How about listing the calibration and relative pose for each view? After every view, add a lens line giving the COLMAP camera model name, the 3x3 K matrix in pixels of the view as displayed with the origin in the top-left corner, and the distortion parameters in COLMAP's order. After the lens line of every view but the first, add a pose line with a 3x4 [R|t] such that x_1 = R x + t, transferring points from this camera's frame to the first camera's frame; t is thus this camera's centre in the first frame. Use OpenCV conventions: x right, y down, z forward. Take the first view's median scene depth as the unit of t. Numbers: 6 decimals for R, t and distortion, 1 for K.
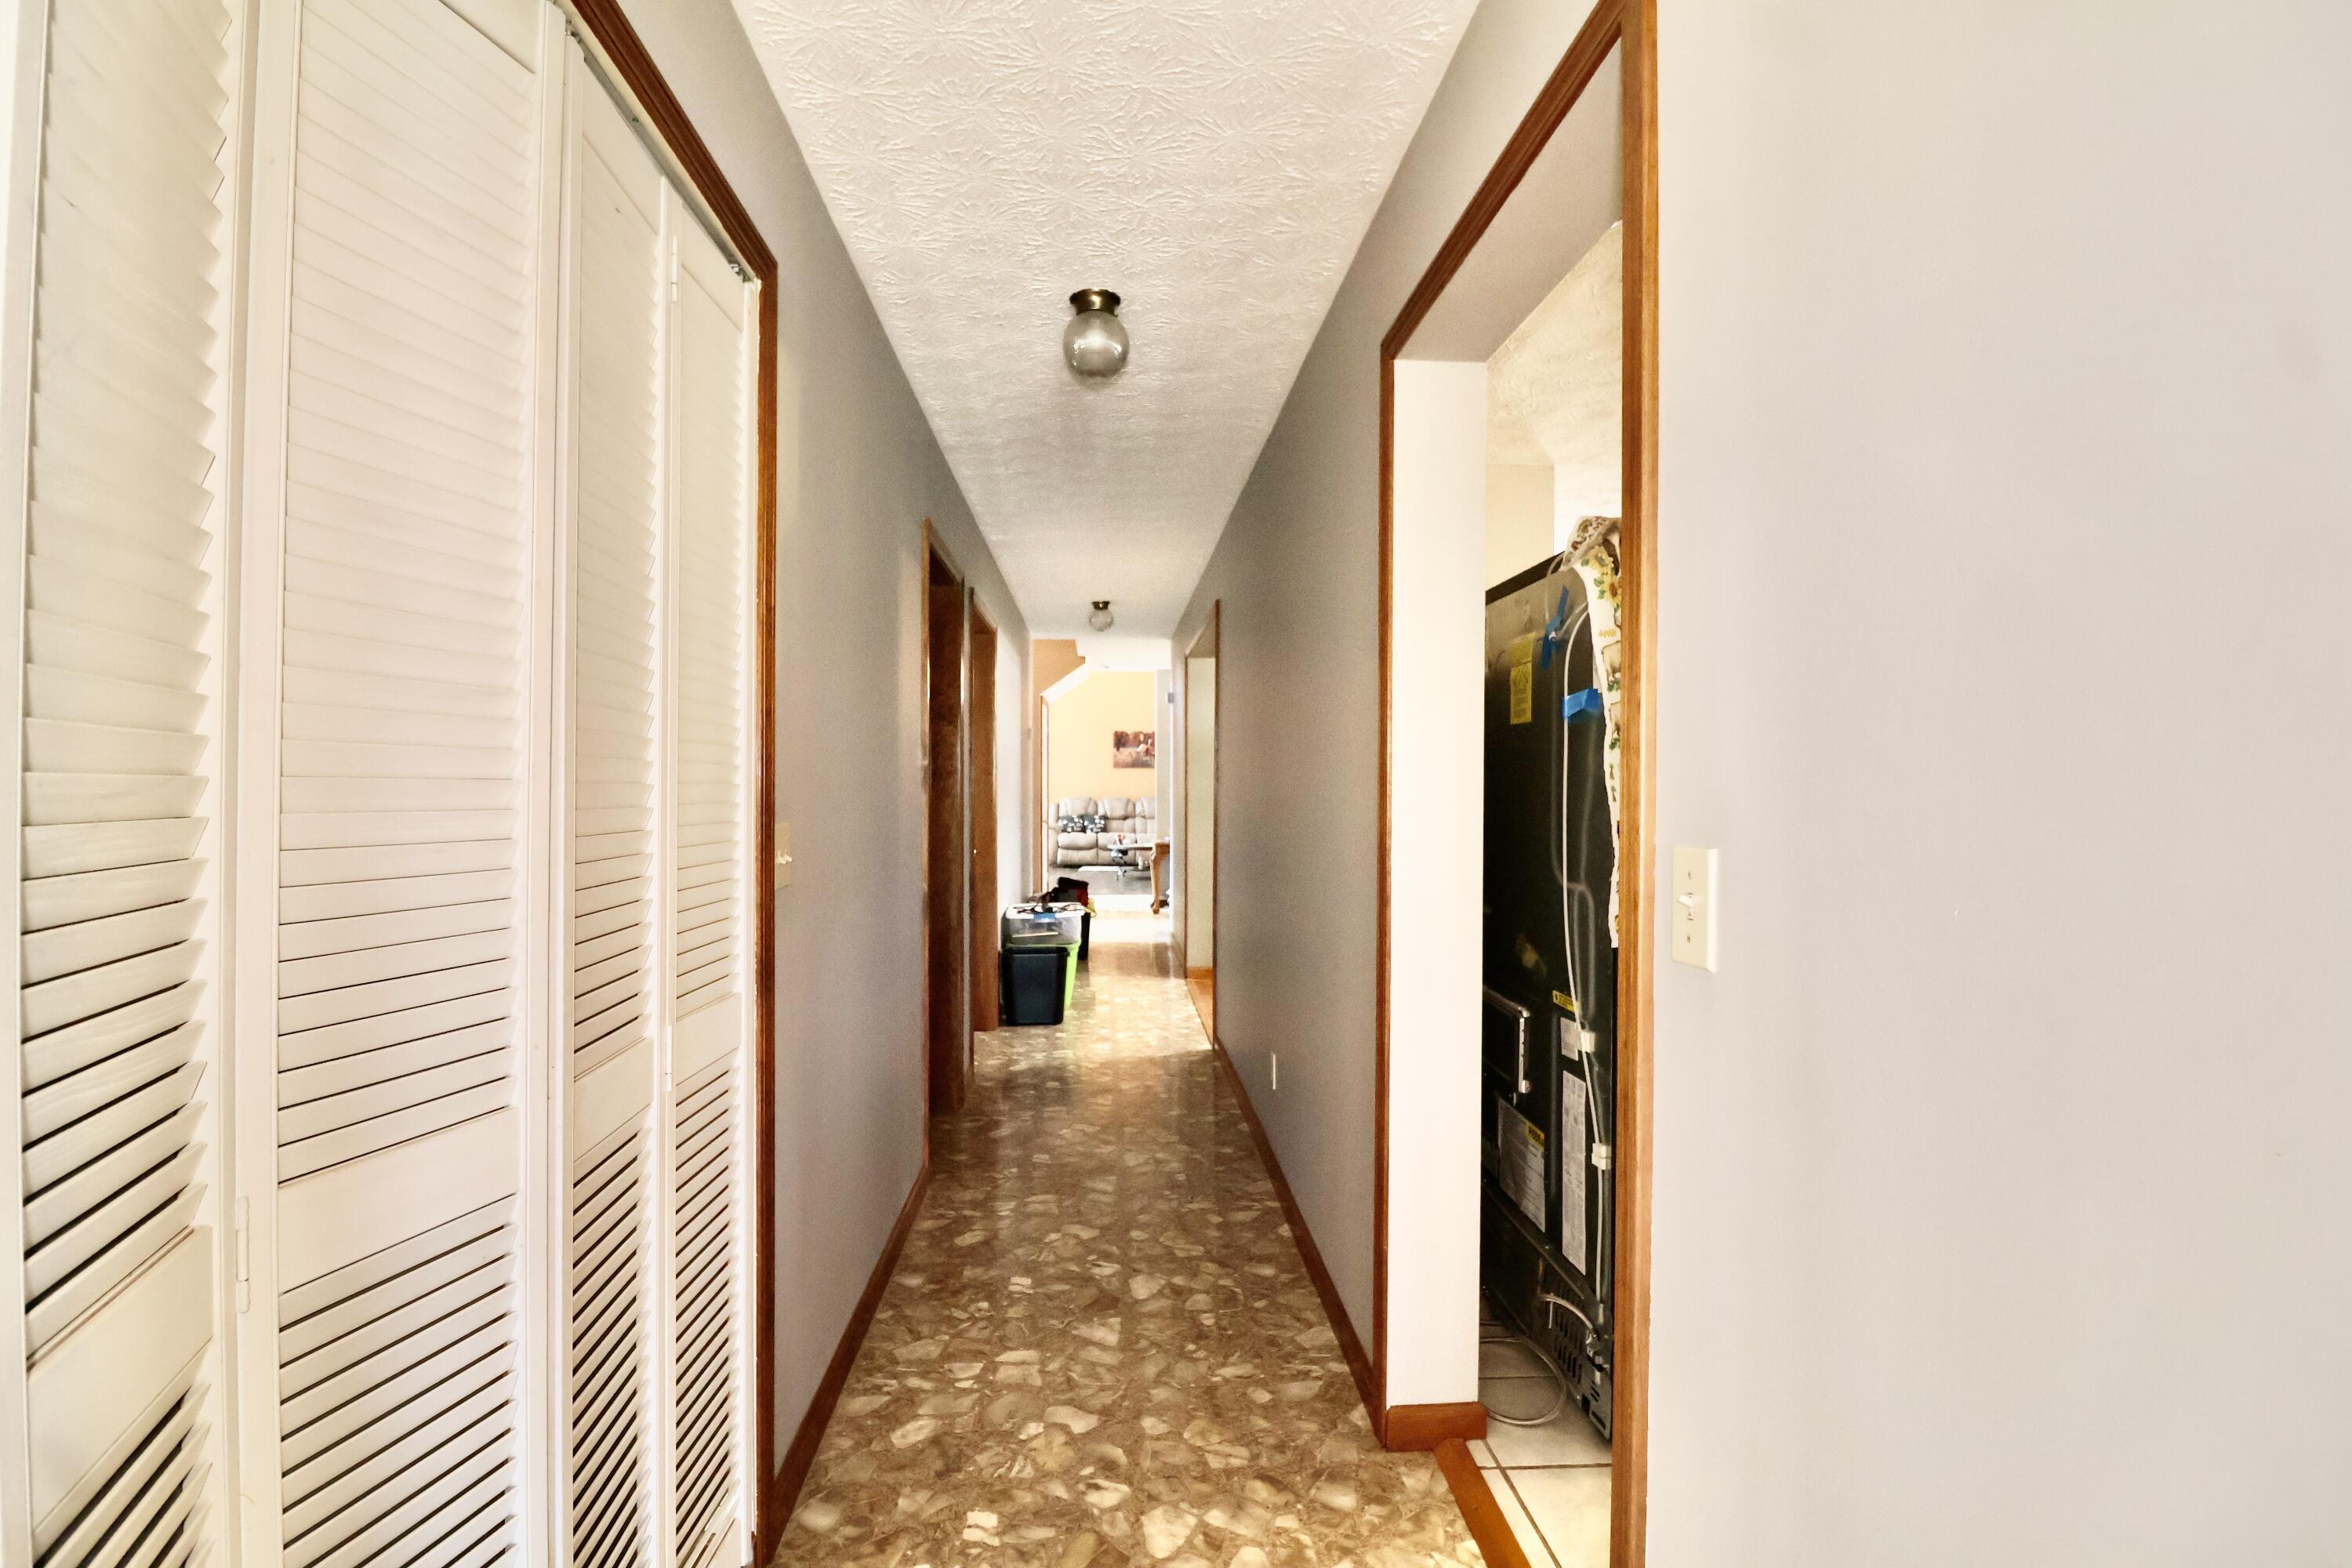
lens RADIAL K [[1102.4, 0, 1175.0], [0, 1102.4, 777.1], [0, 0, 1]] dist [-0.016658, -0.006855]
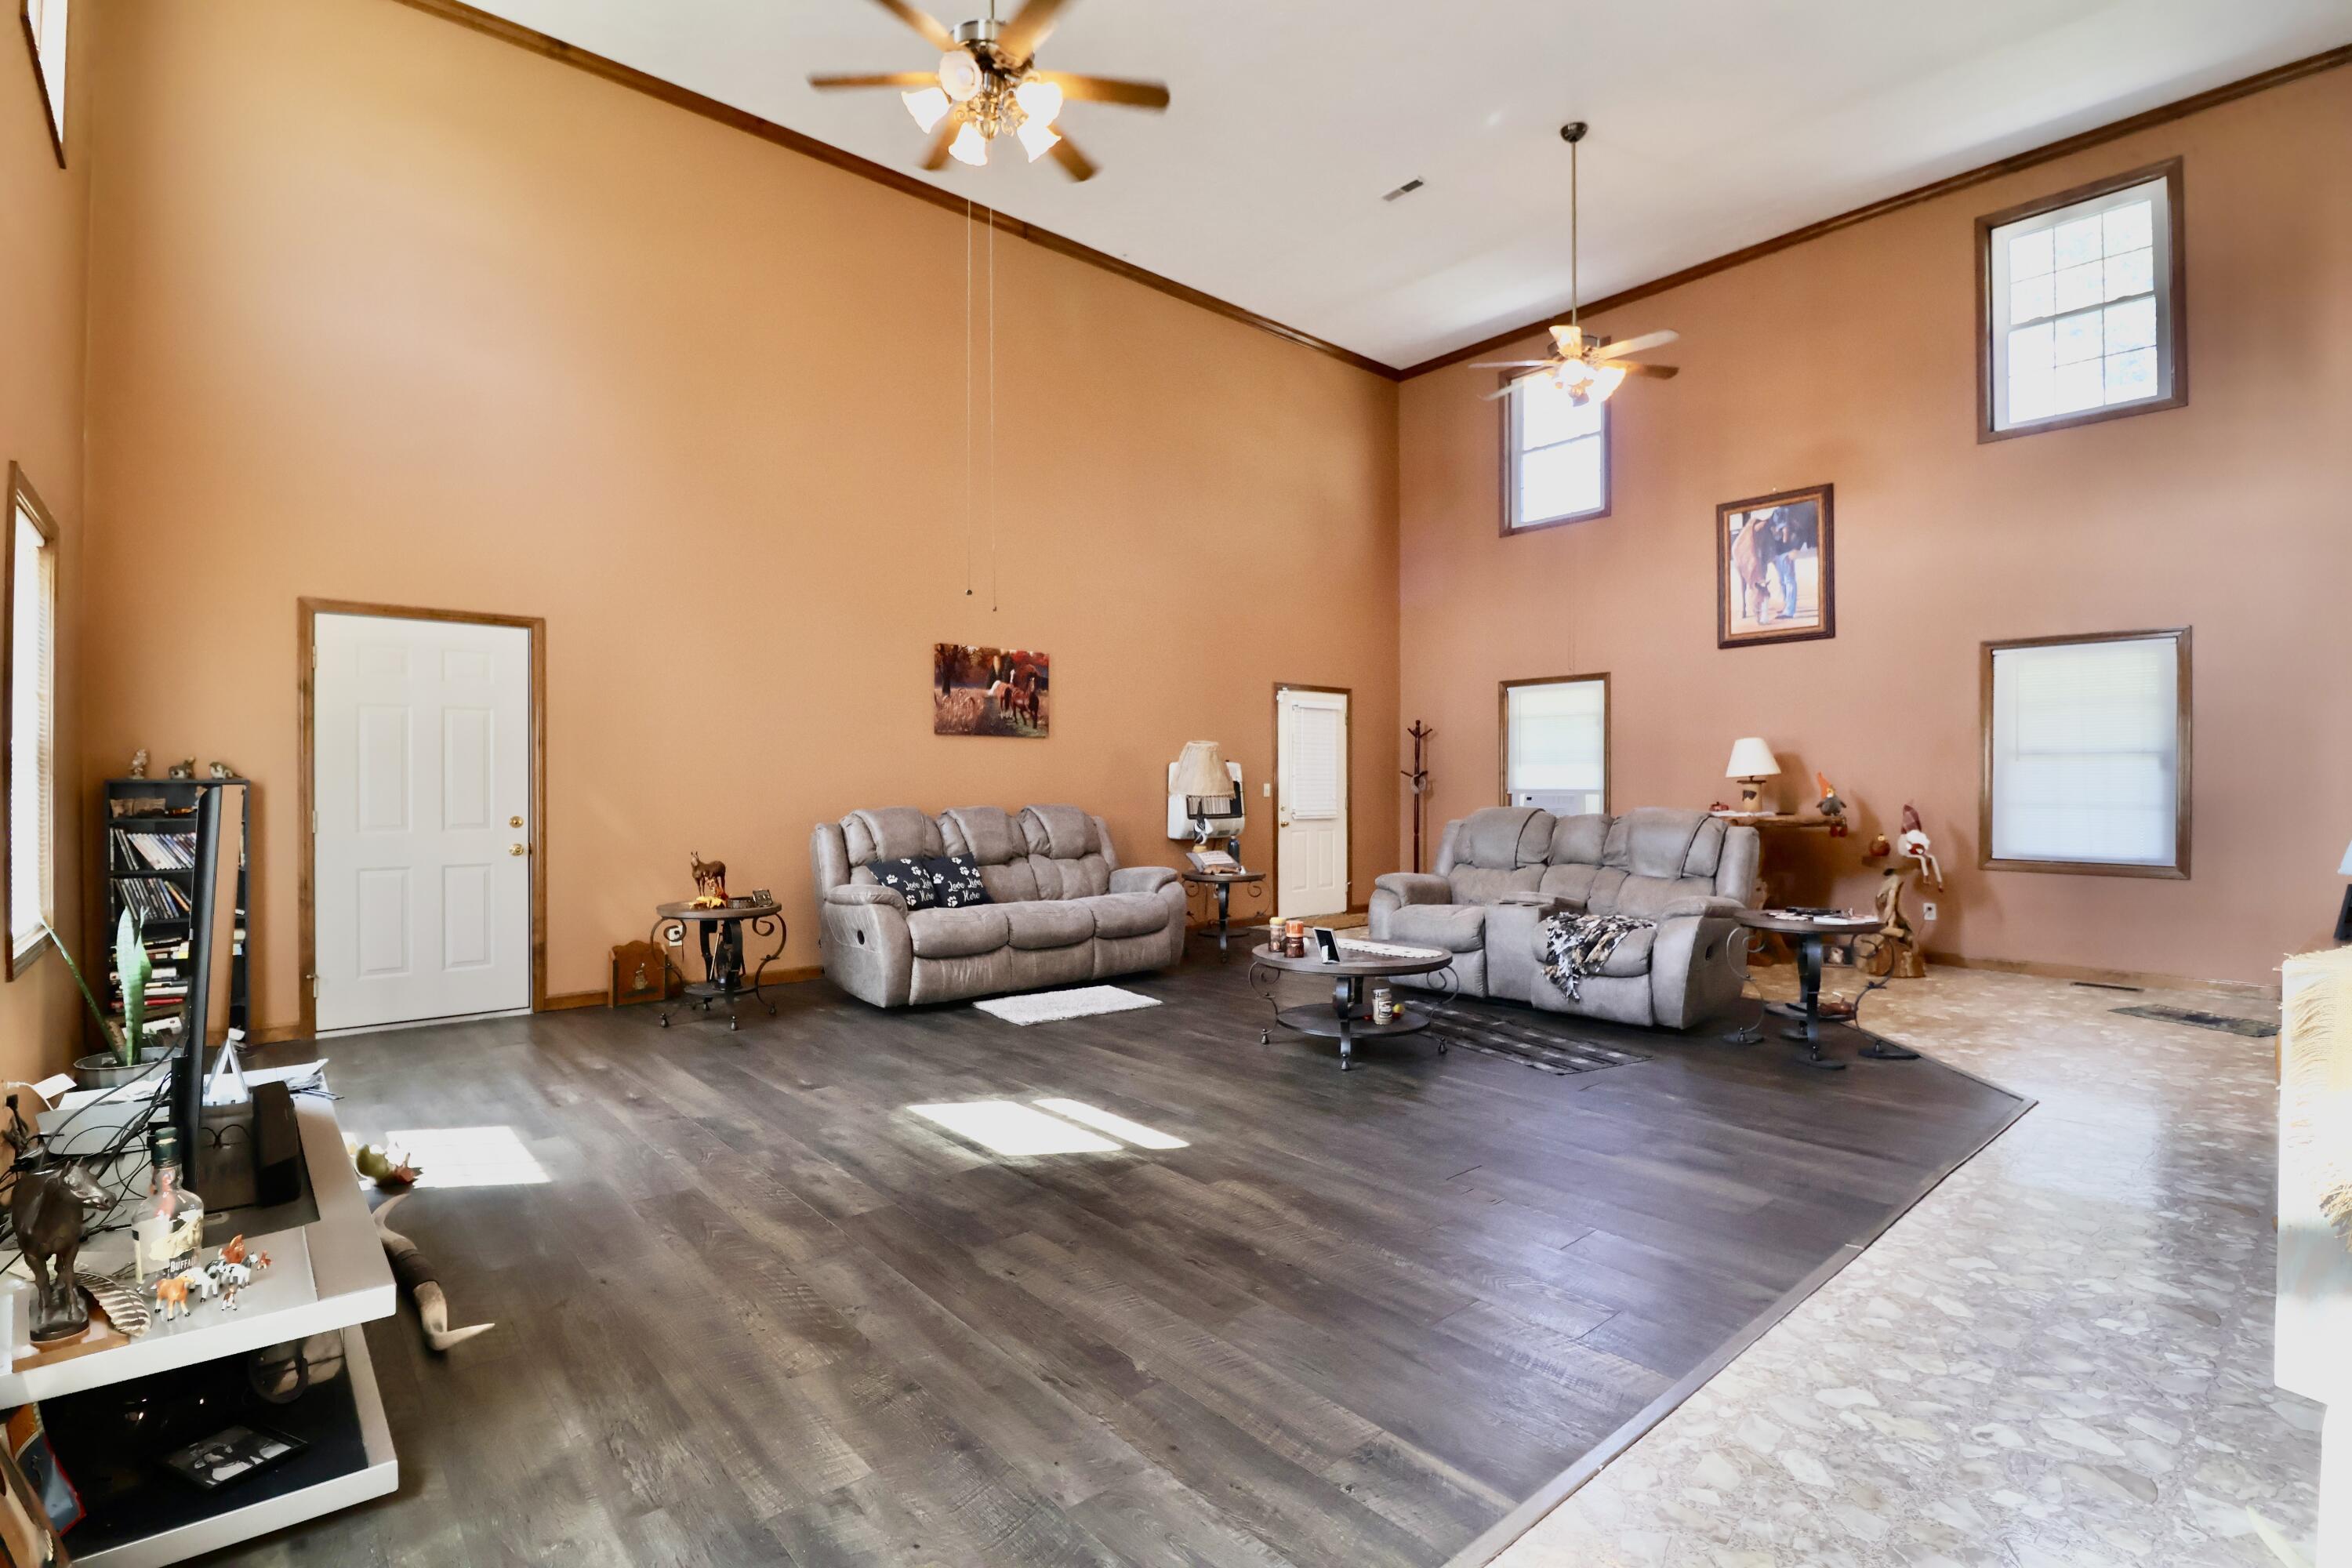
lens RADIAL K [[1102.4, 0, 1175.7], [0, 1102.4, 784.5], [0, 0, 1]] dist [-0.016658, -0.006855]
pose [[0.800162, -0.008455, 0.599724, -0.235780], [0.006205, 0.999964, 0.005817, 0.008324], [-0.599752, -0.000933, 0.800186, 0.646068]]
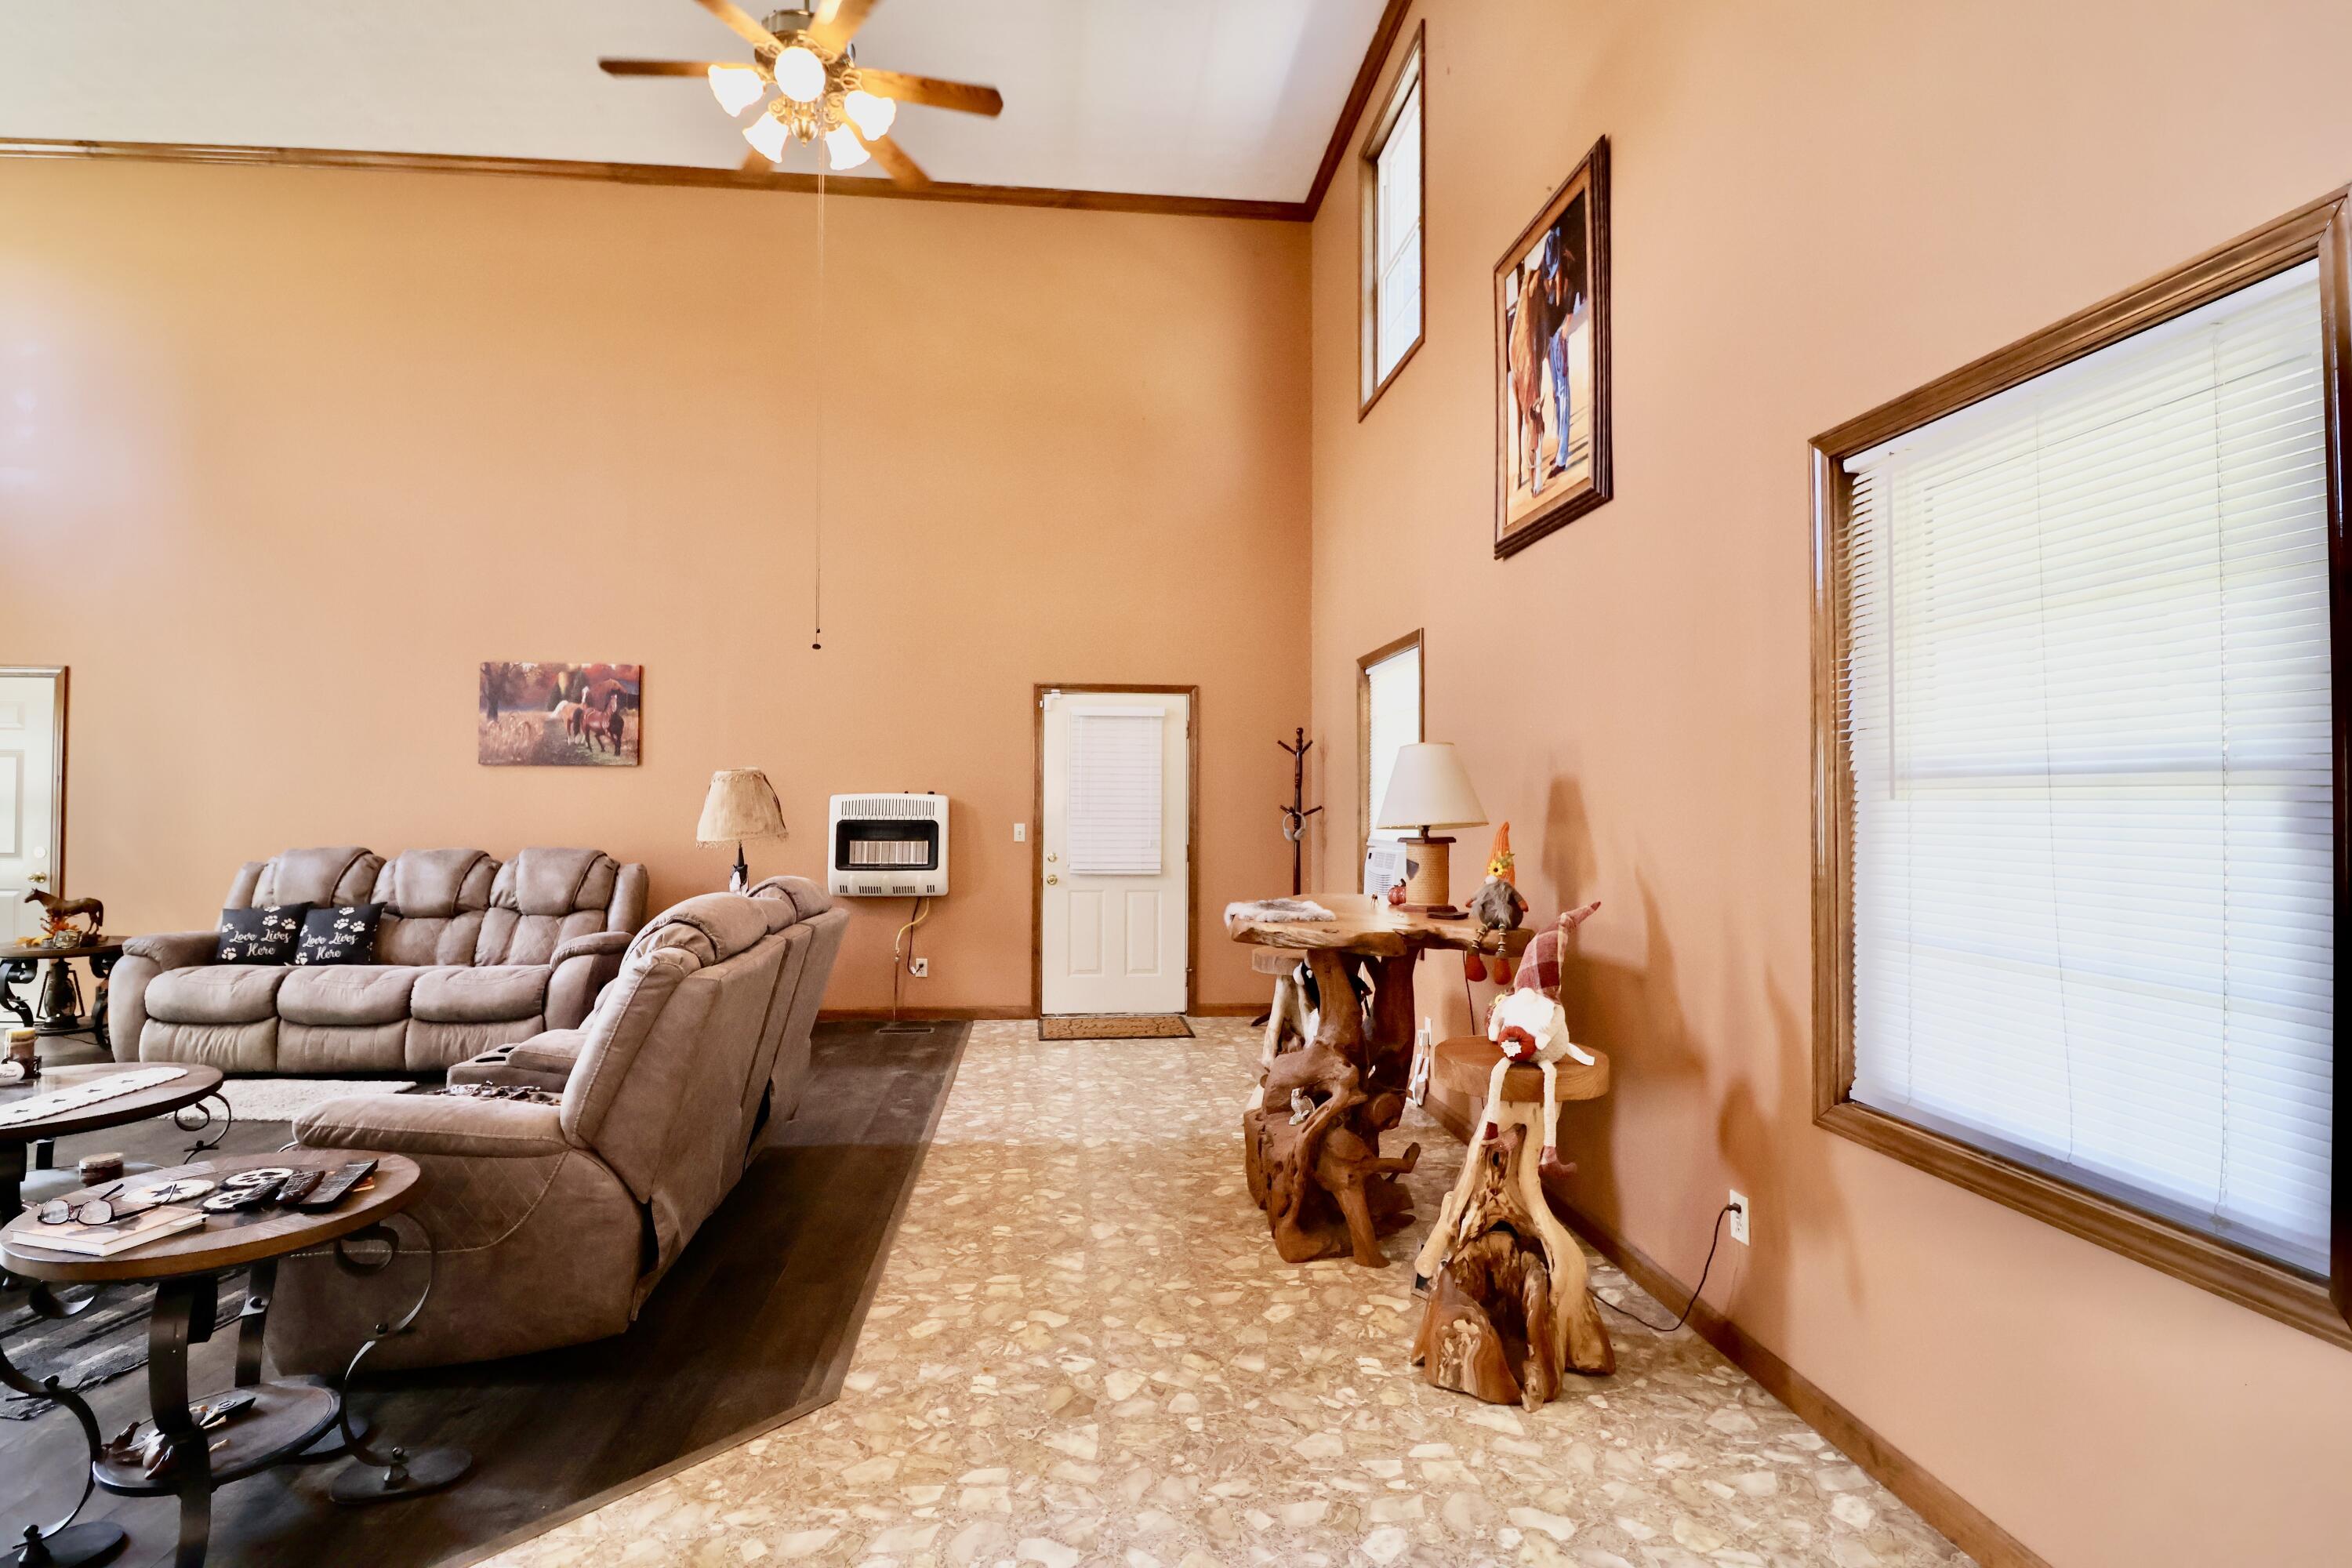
lens RADIAL K [[1102.4, 0, 1178.2], [0, 1102.4, 784.1], [0, 0, 1]] dist [-0.016658, -0.006855]
pose [[0.999305, -0.000869, 0.037275, 0.163389], [0.001531, 0.999841, -0.017740, 0.004373], [-0.037253, 0.017784, 0.999148, 0.659236]]
